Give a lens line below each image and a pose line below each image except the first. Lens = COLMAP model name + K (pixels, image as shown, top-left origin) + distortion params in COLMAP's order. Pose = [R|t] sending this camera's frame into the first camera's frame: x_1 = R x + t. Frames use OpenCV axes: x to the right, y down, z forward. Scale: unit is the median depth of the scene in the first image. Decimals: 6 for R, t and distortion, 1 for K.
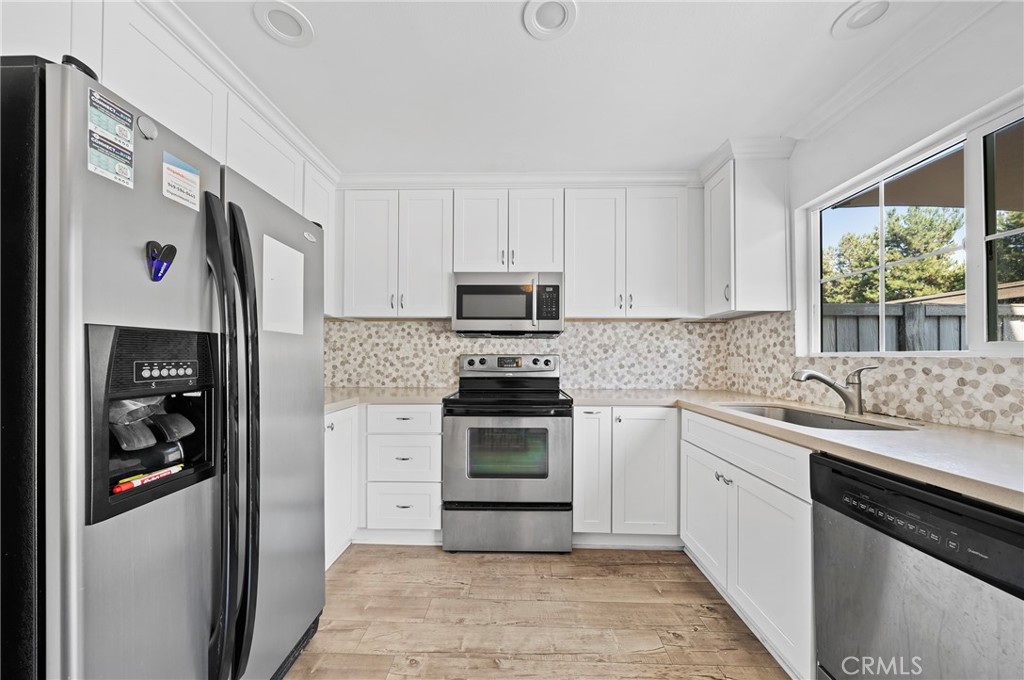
lens RADIAL K [[351.0, 0, 509.0], [0, 351.0, 353.9], [0, 0, 1]] dist [-0.001503, -0.000075]
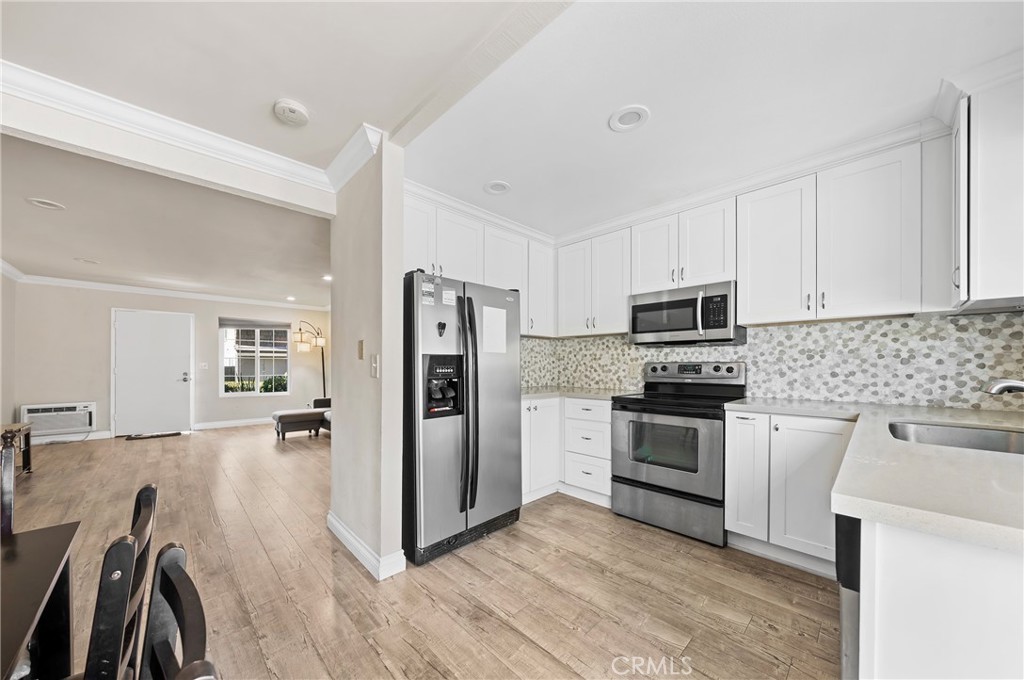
lens RADIAL K [[356.0, 0, 508.3], [0, 356.0, 365.6], [0, 0, 1]] dist [-0.001474, -0.000448]
pose [[0.719420, -0.002550, -0.694571, 0.360832], [0.009264, 0.999940, 0.005924, 0.000851], [0.694514, -0.010696, 0.719400, -0.174250]]
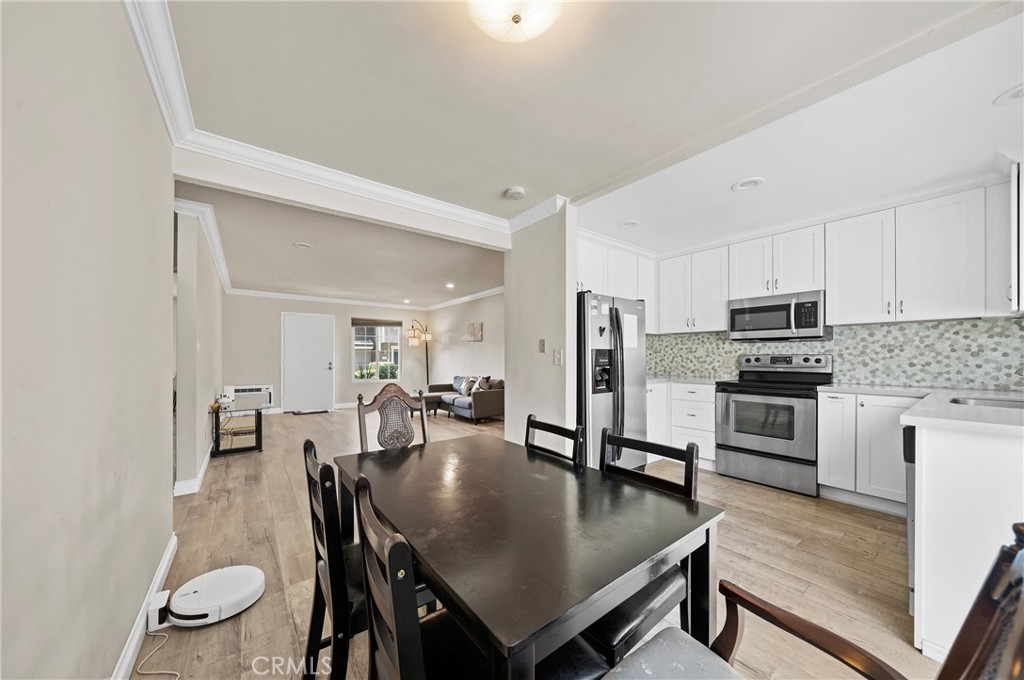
lens RADIAL K [[353.8, 0, 511.2], [0, 353.8, 355.8], [0, 0, 1]] dist [-0.003671, 0.000627]
pose [[0.631605, -0.005395, -0.775272, 0.392218], [0.008179, 0.999967, -0.000295, -0.001667], [0.775247, -0.006155, 0.631628, -0.632502]]
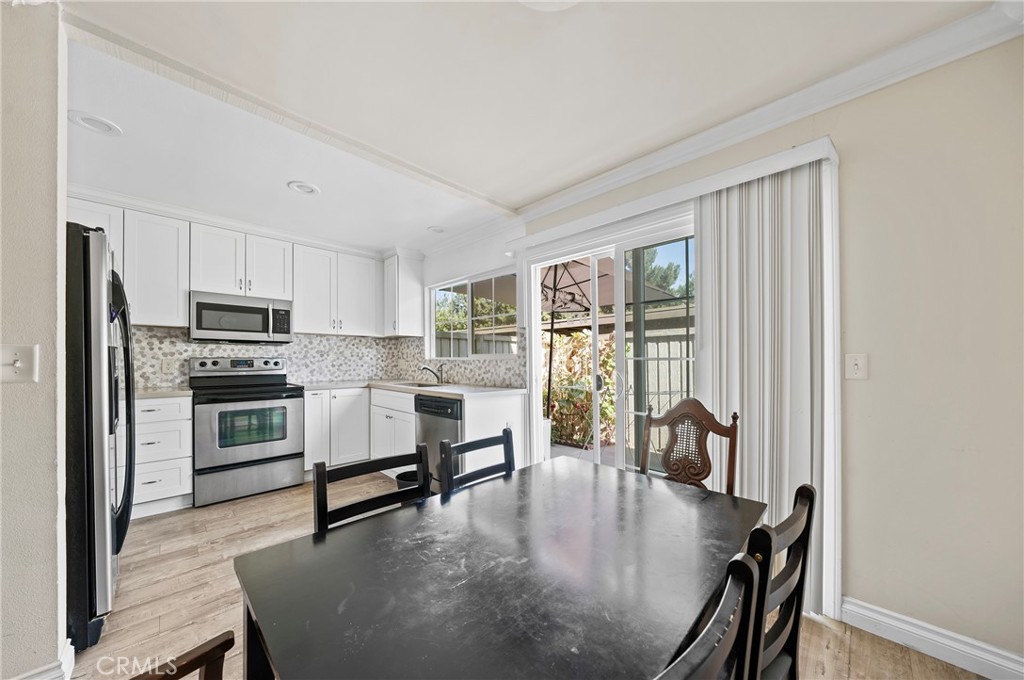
lens RADIAL K [[344.3, 0, 508.8], [0, 344.3, 360.6], [0, 0, 1]] dist [-0.013717, -0.000089]
pose [[0.681559, -0.003699, 0.731754, -0.246911], [-0.006585, 0.999916, 0.011188, -0.007826], [-0.731733, -0.012444, 0.681477, -0.561094]]
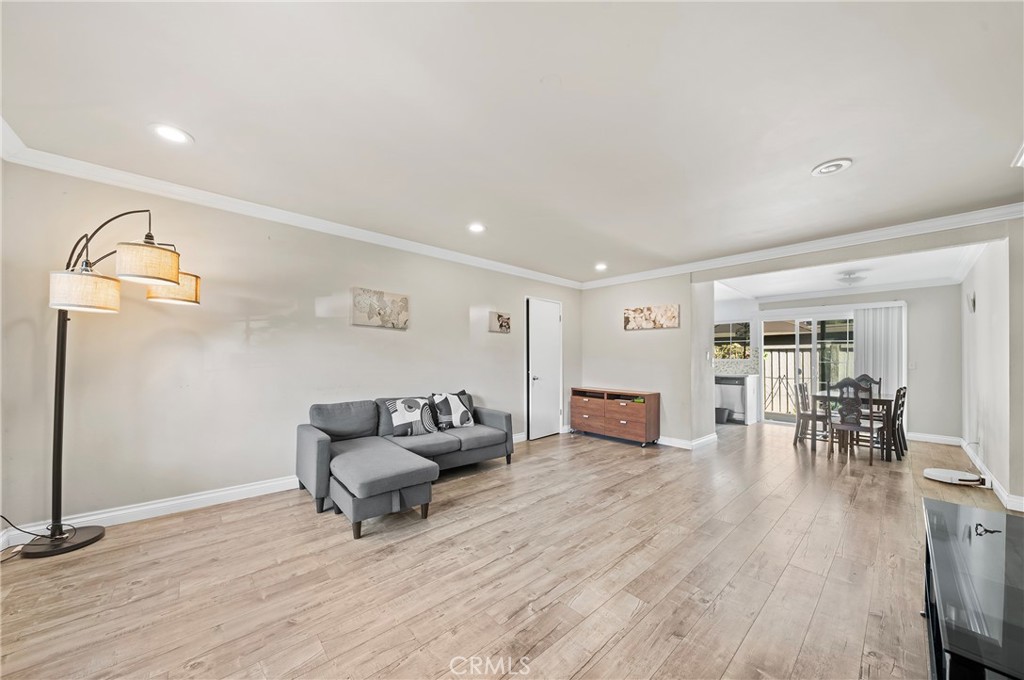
lens RADIAL K [[353.8, 0, 511.2], [0, 353.8, 355.8], [0, 0, 1]] dist [-0.003671, 0.000627]
pose [[0.715488, 0.016236, 0.698436, -2.472695], [-0.021068, 0.999777, -0.001658, -0.009928], [-0.698307, -0.013529, 0.715670, -0.438551]]
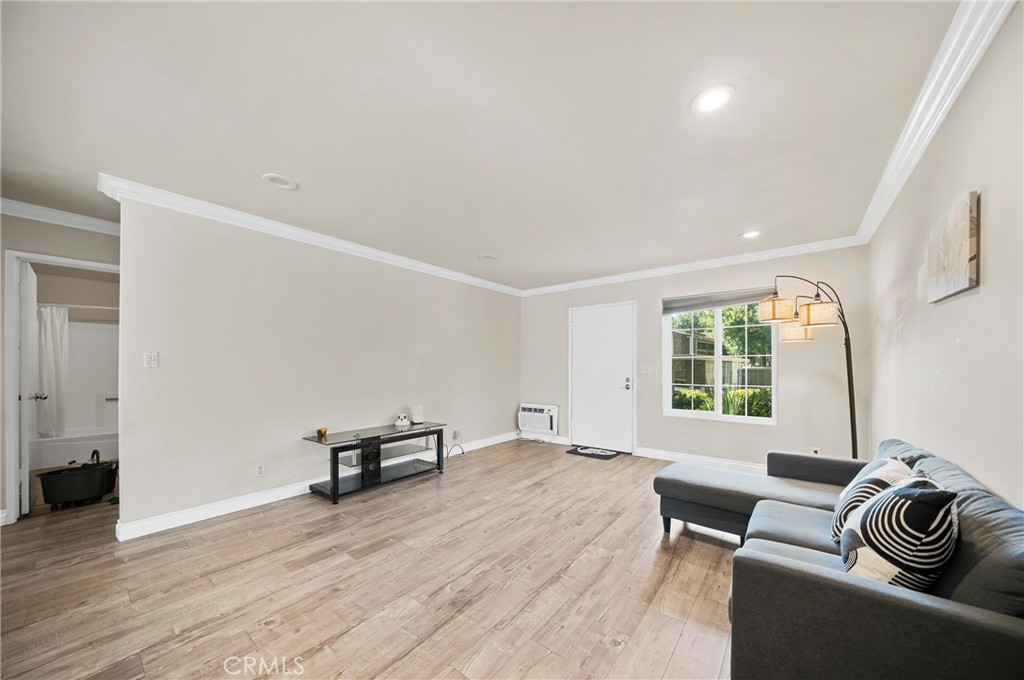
lens RADIAL K [[356.0, 0, 508.3], [0, 356.0, 365.6], [0, 0, 1]] dist [-0.001474, -0.000448]
pose [[-0.595808, -0.001214, -0.803126, -0.969089], [0.012000, 0.999874, -0.010414, -0.010983], [0.803037, -0.015842, -0.595719, 0.618190]]
